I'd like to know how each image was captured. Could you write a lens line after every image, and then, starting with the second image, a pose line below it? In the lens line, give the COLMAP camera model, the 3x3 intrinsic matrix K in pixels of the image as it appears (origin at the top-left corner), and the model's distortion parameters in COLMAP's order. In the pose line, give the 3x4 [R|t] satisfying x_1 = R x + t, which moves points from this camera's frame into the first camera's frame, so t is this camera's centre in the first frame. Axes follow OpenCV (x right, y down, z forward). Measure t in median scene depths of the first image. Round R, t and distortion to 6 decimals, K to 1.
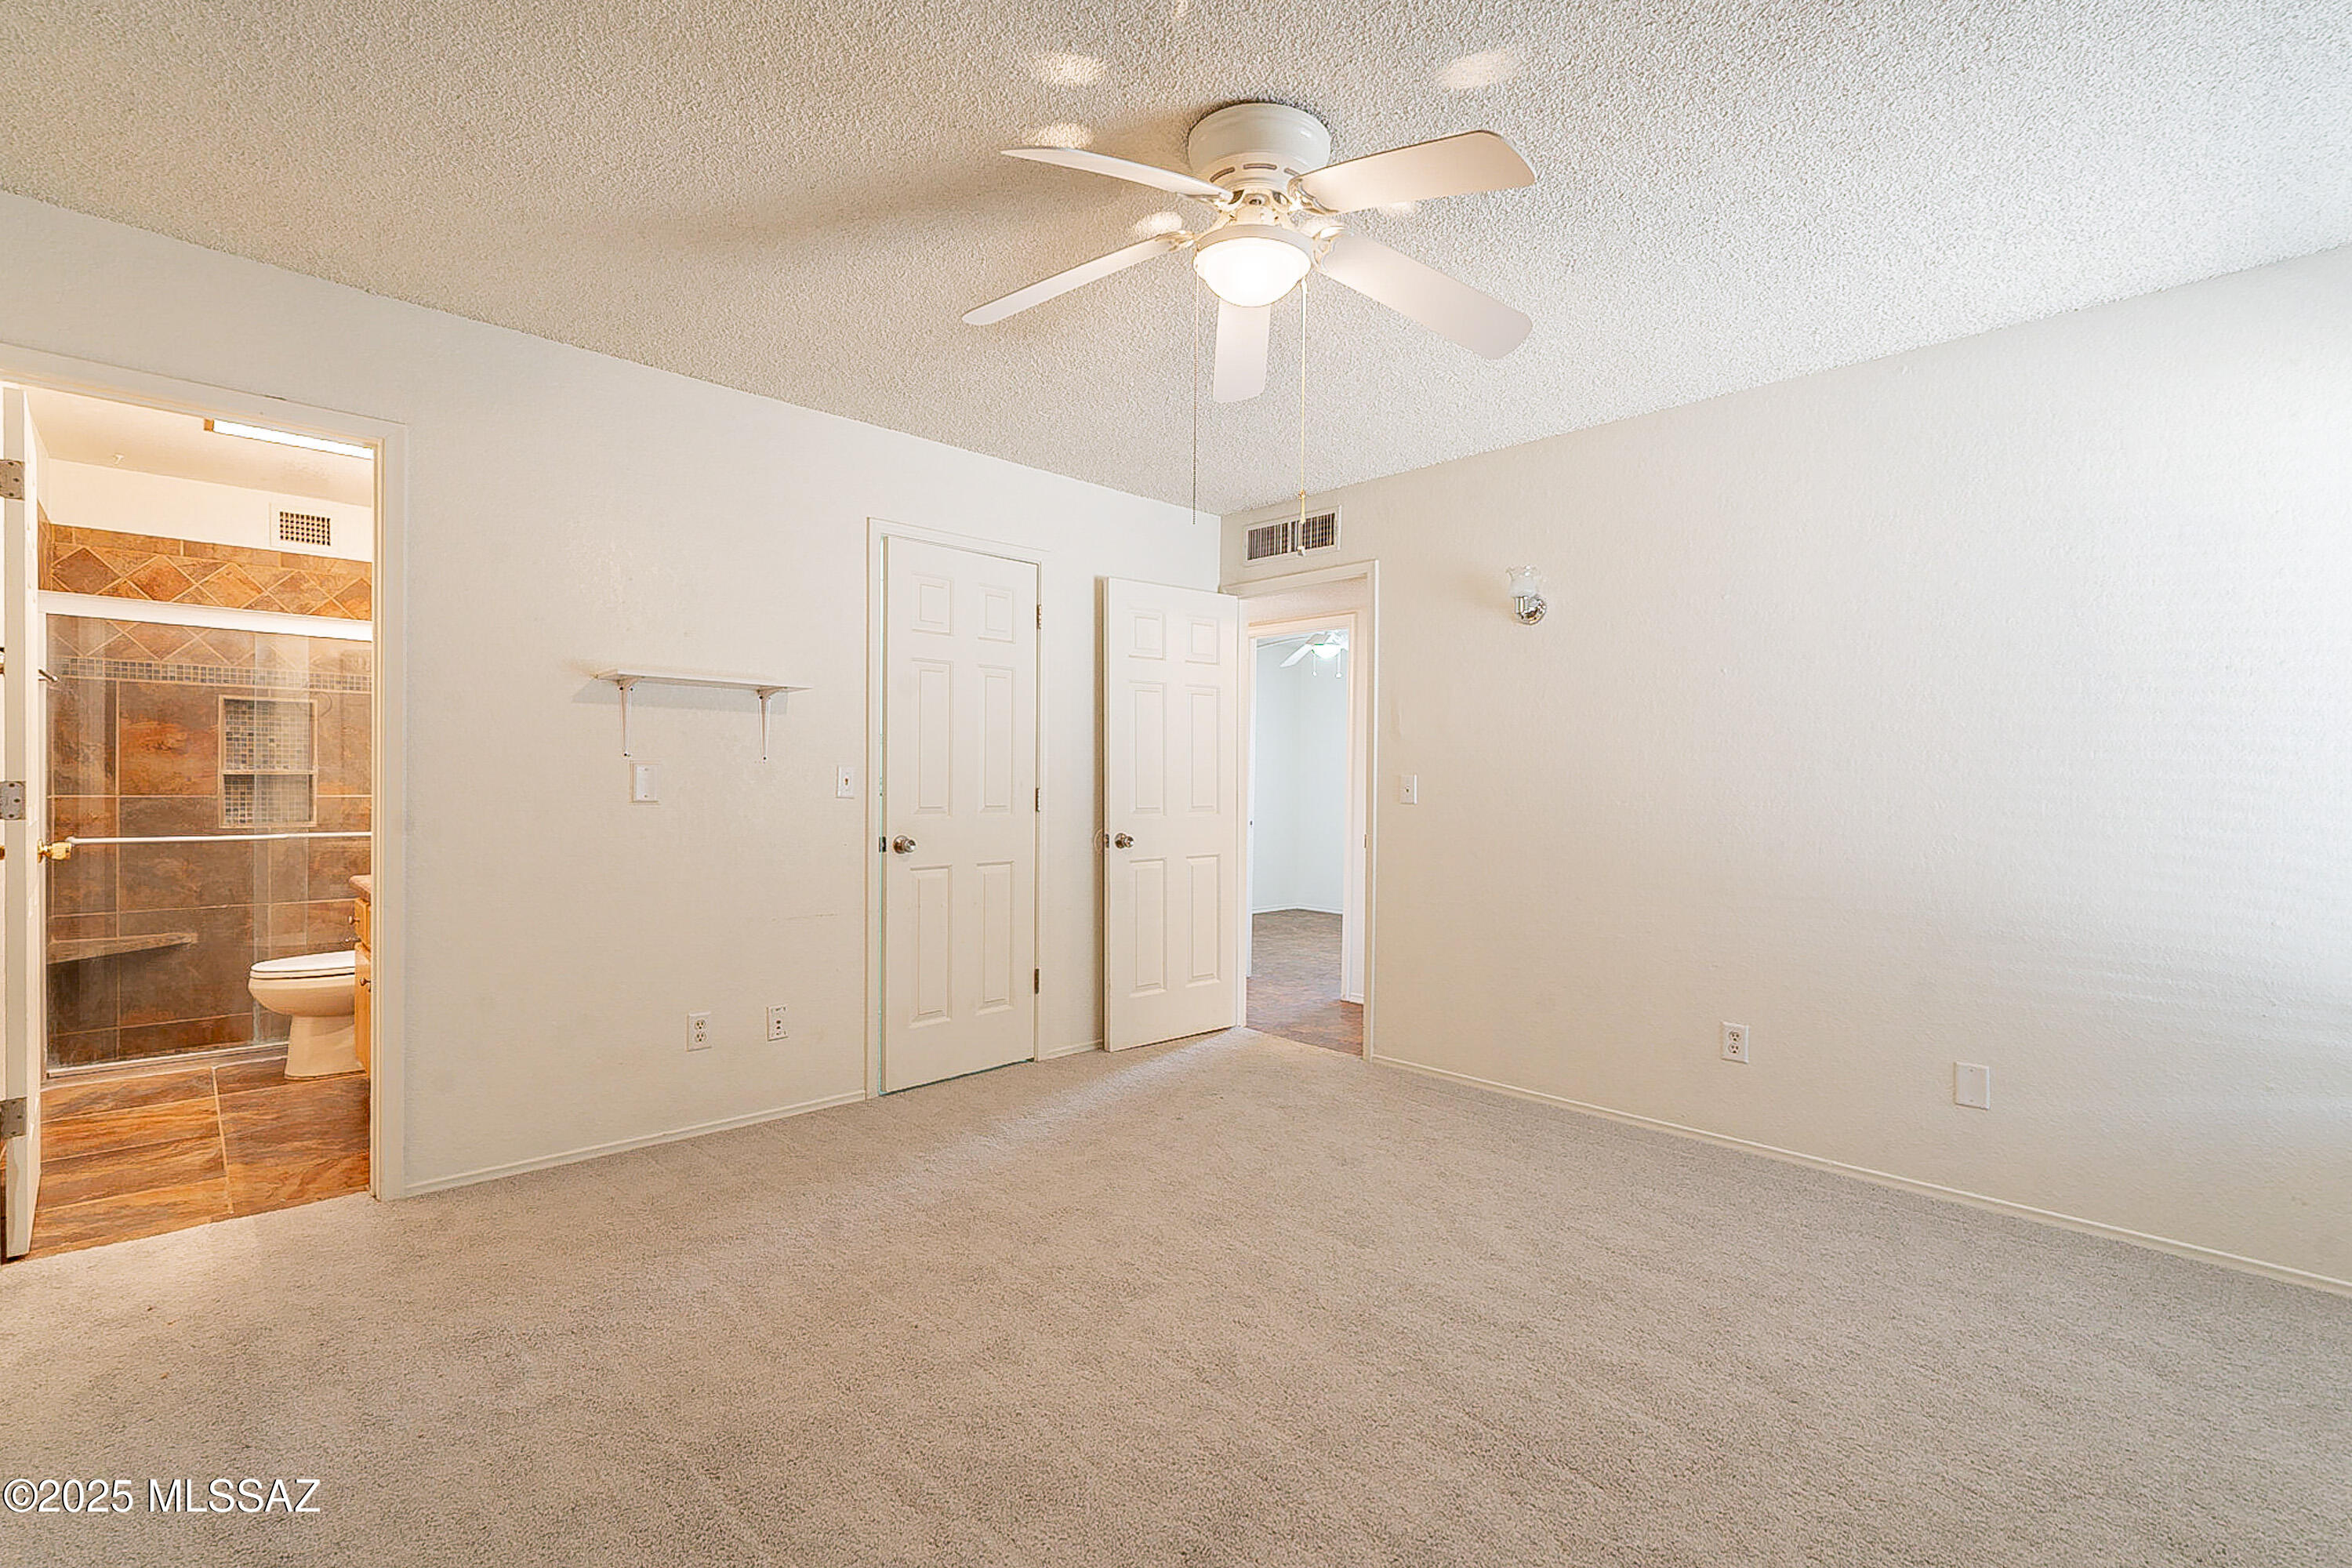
lens RADIAL K [[1027.5, 0, 1176.0], [0, 1027.5, 784.0], [0, 0, 1]] dist [-0.002423, 0.000044]
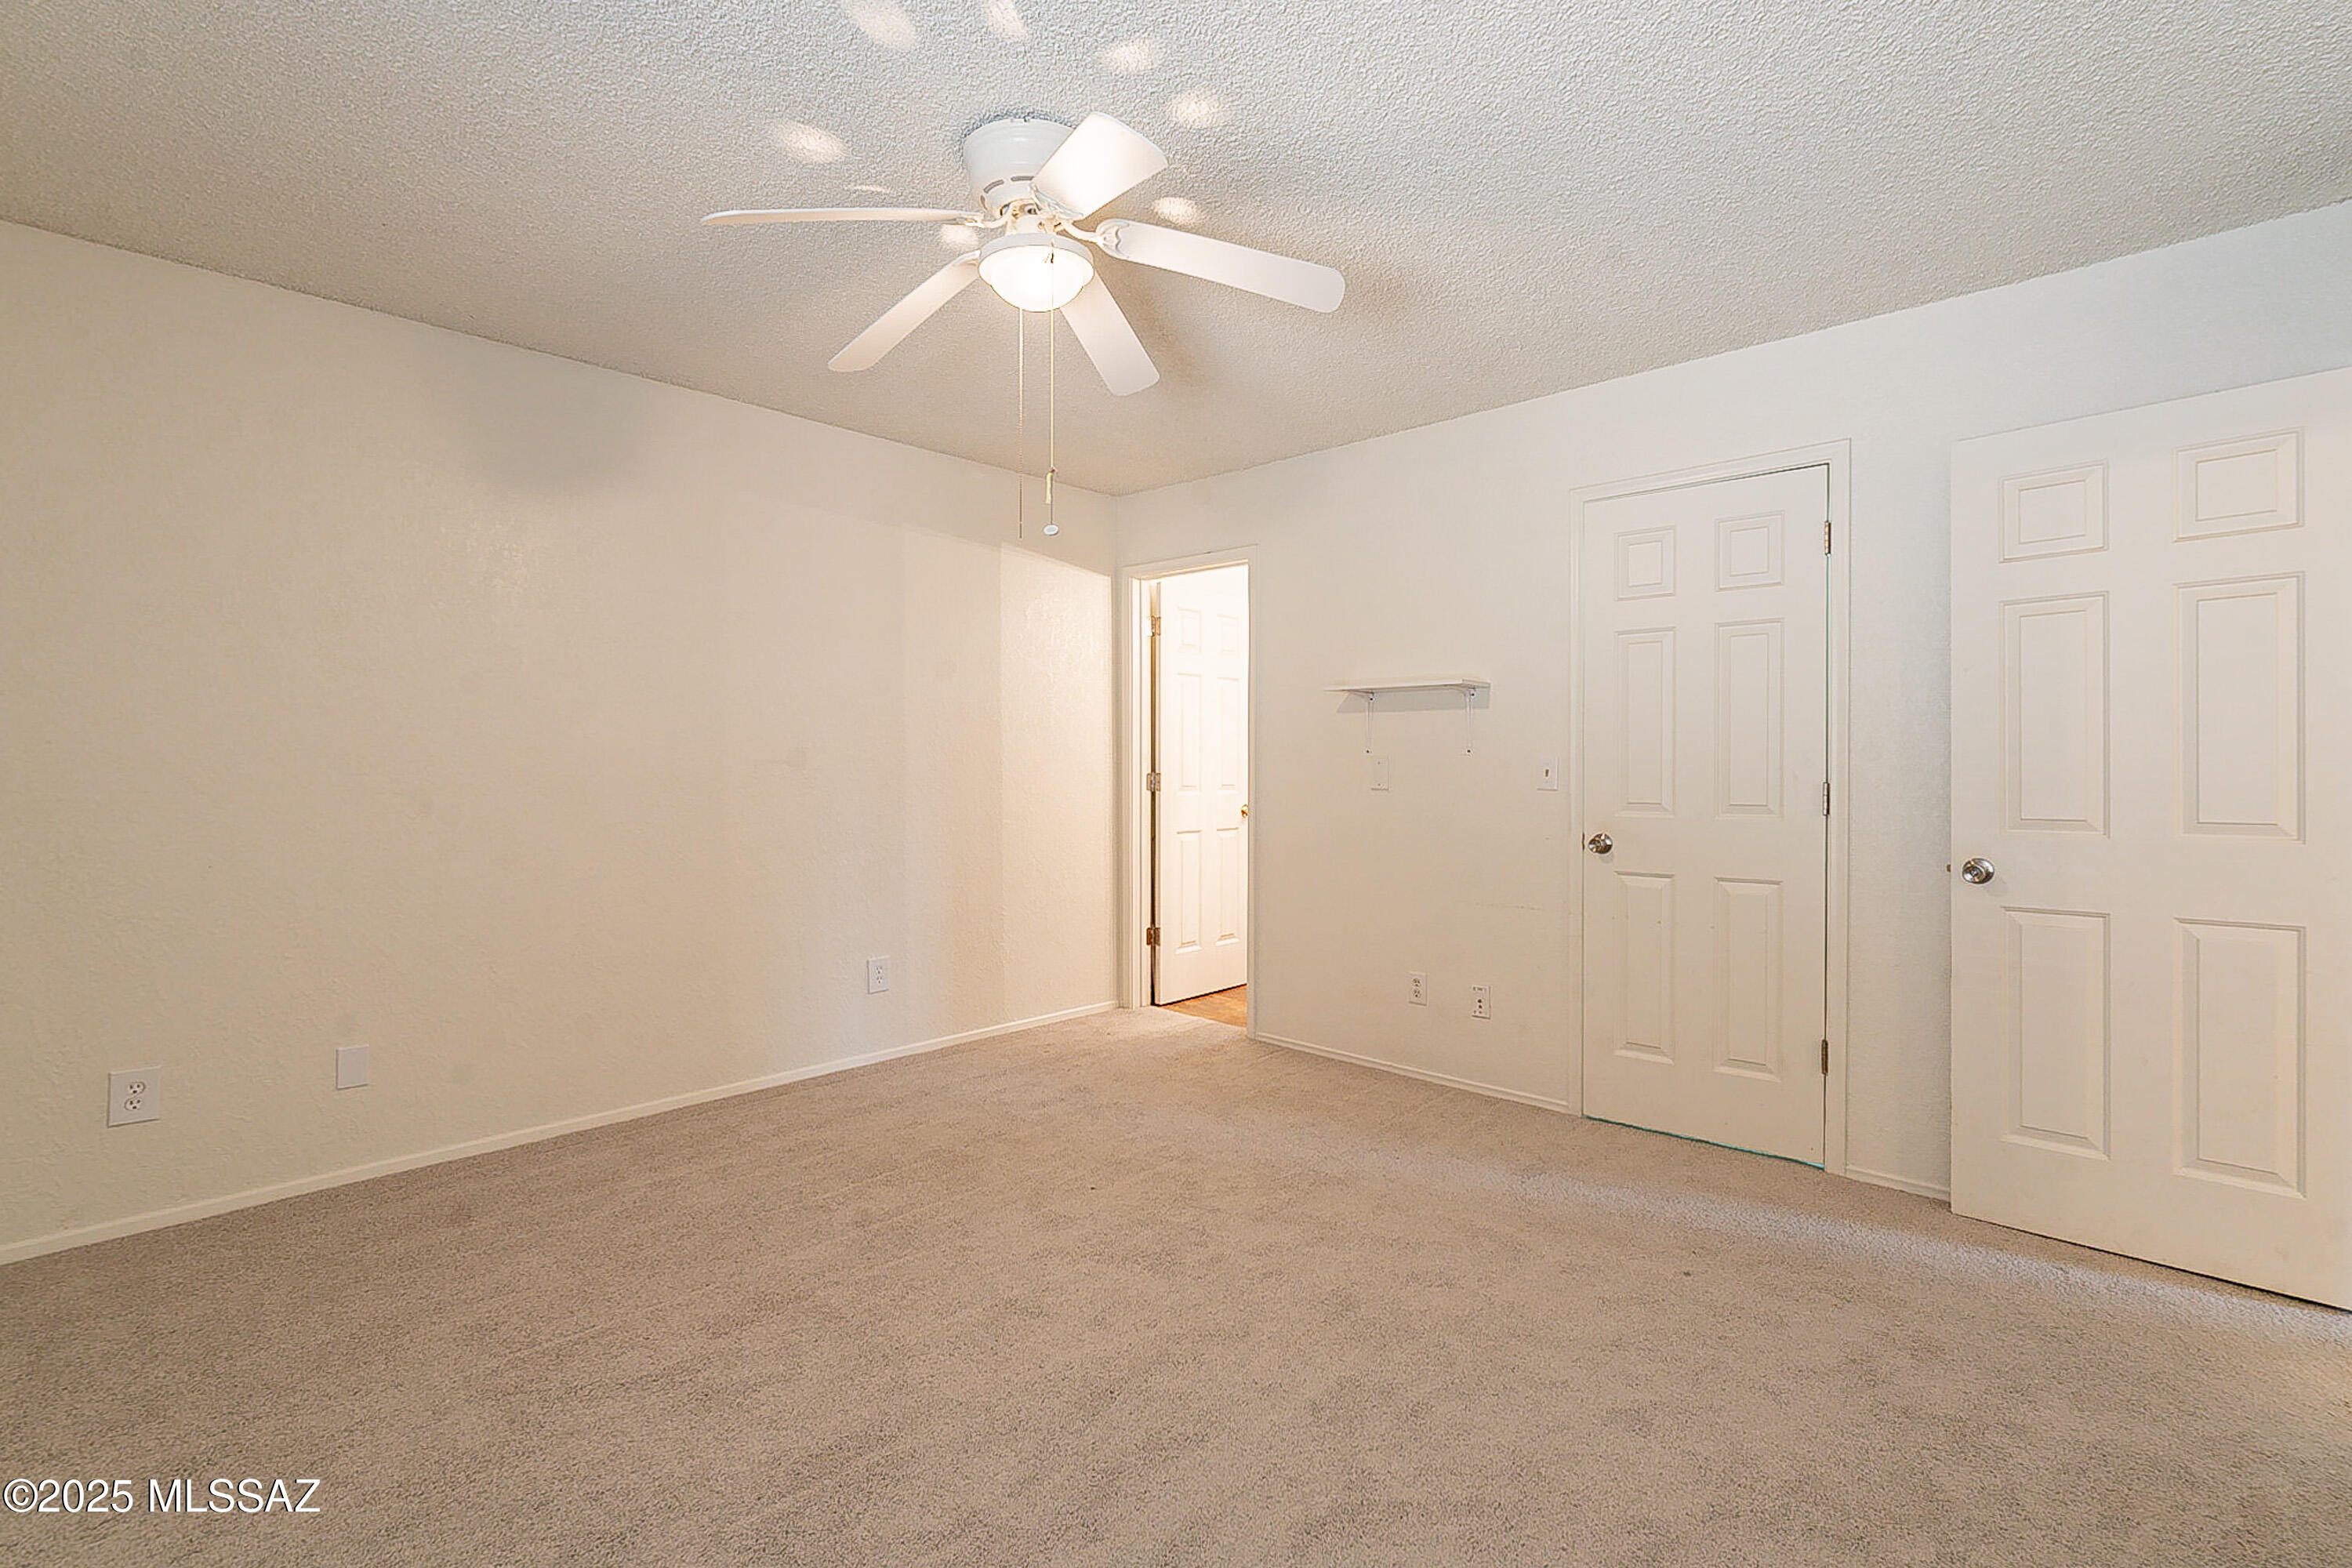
lens RADIAL K [[1027.5, 0, 1176.0], [0, 1027.5, 784.0], [0, 0, 1]] dist [-0.002423, 0.000044]
pose [[0.072428, 0.002821, -0.997370, 0.622585], [-0.009941, 0.999948, 0.002106, 0.009493], [0.997324, 0.009762, 0.072452, 0.593238]]
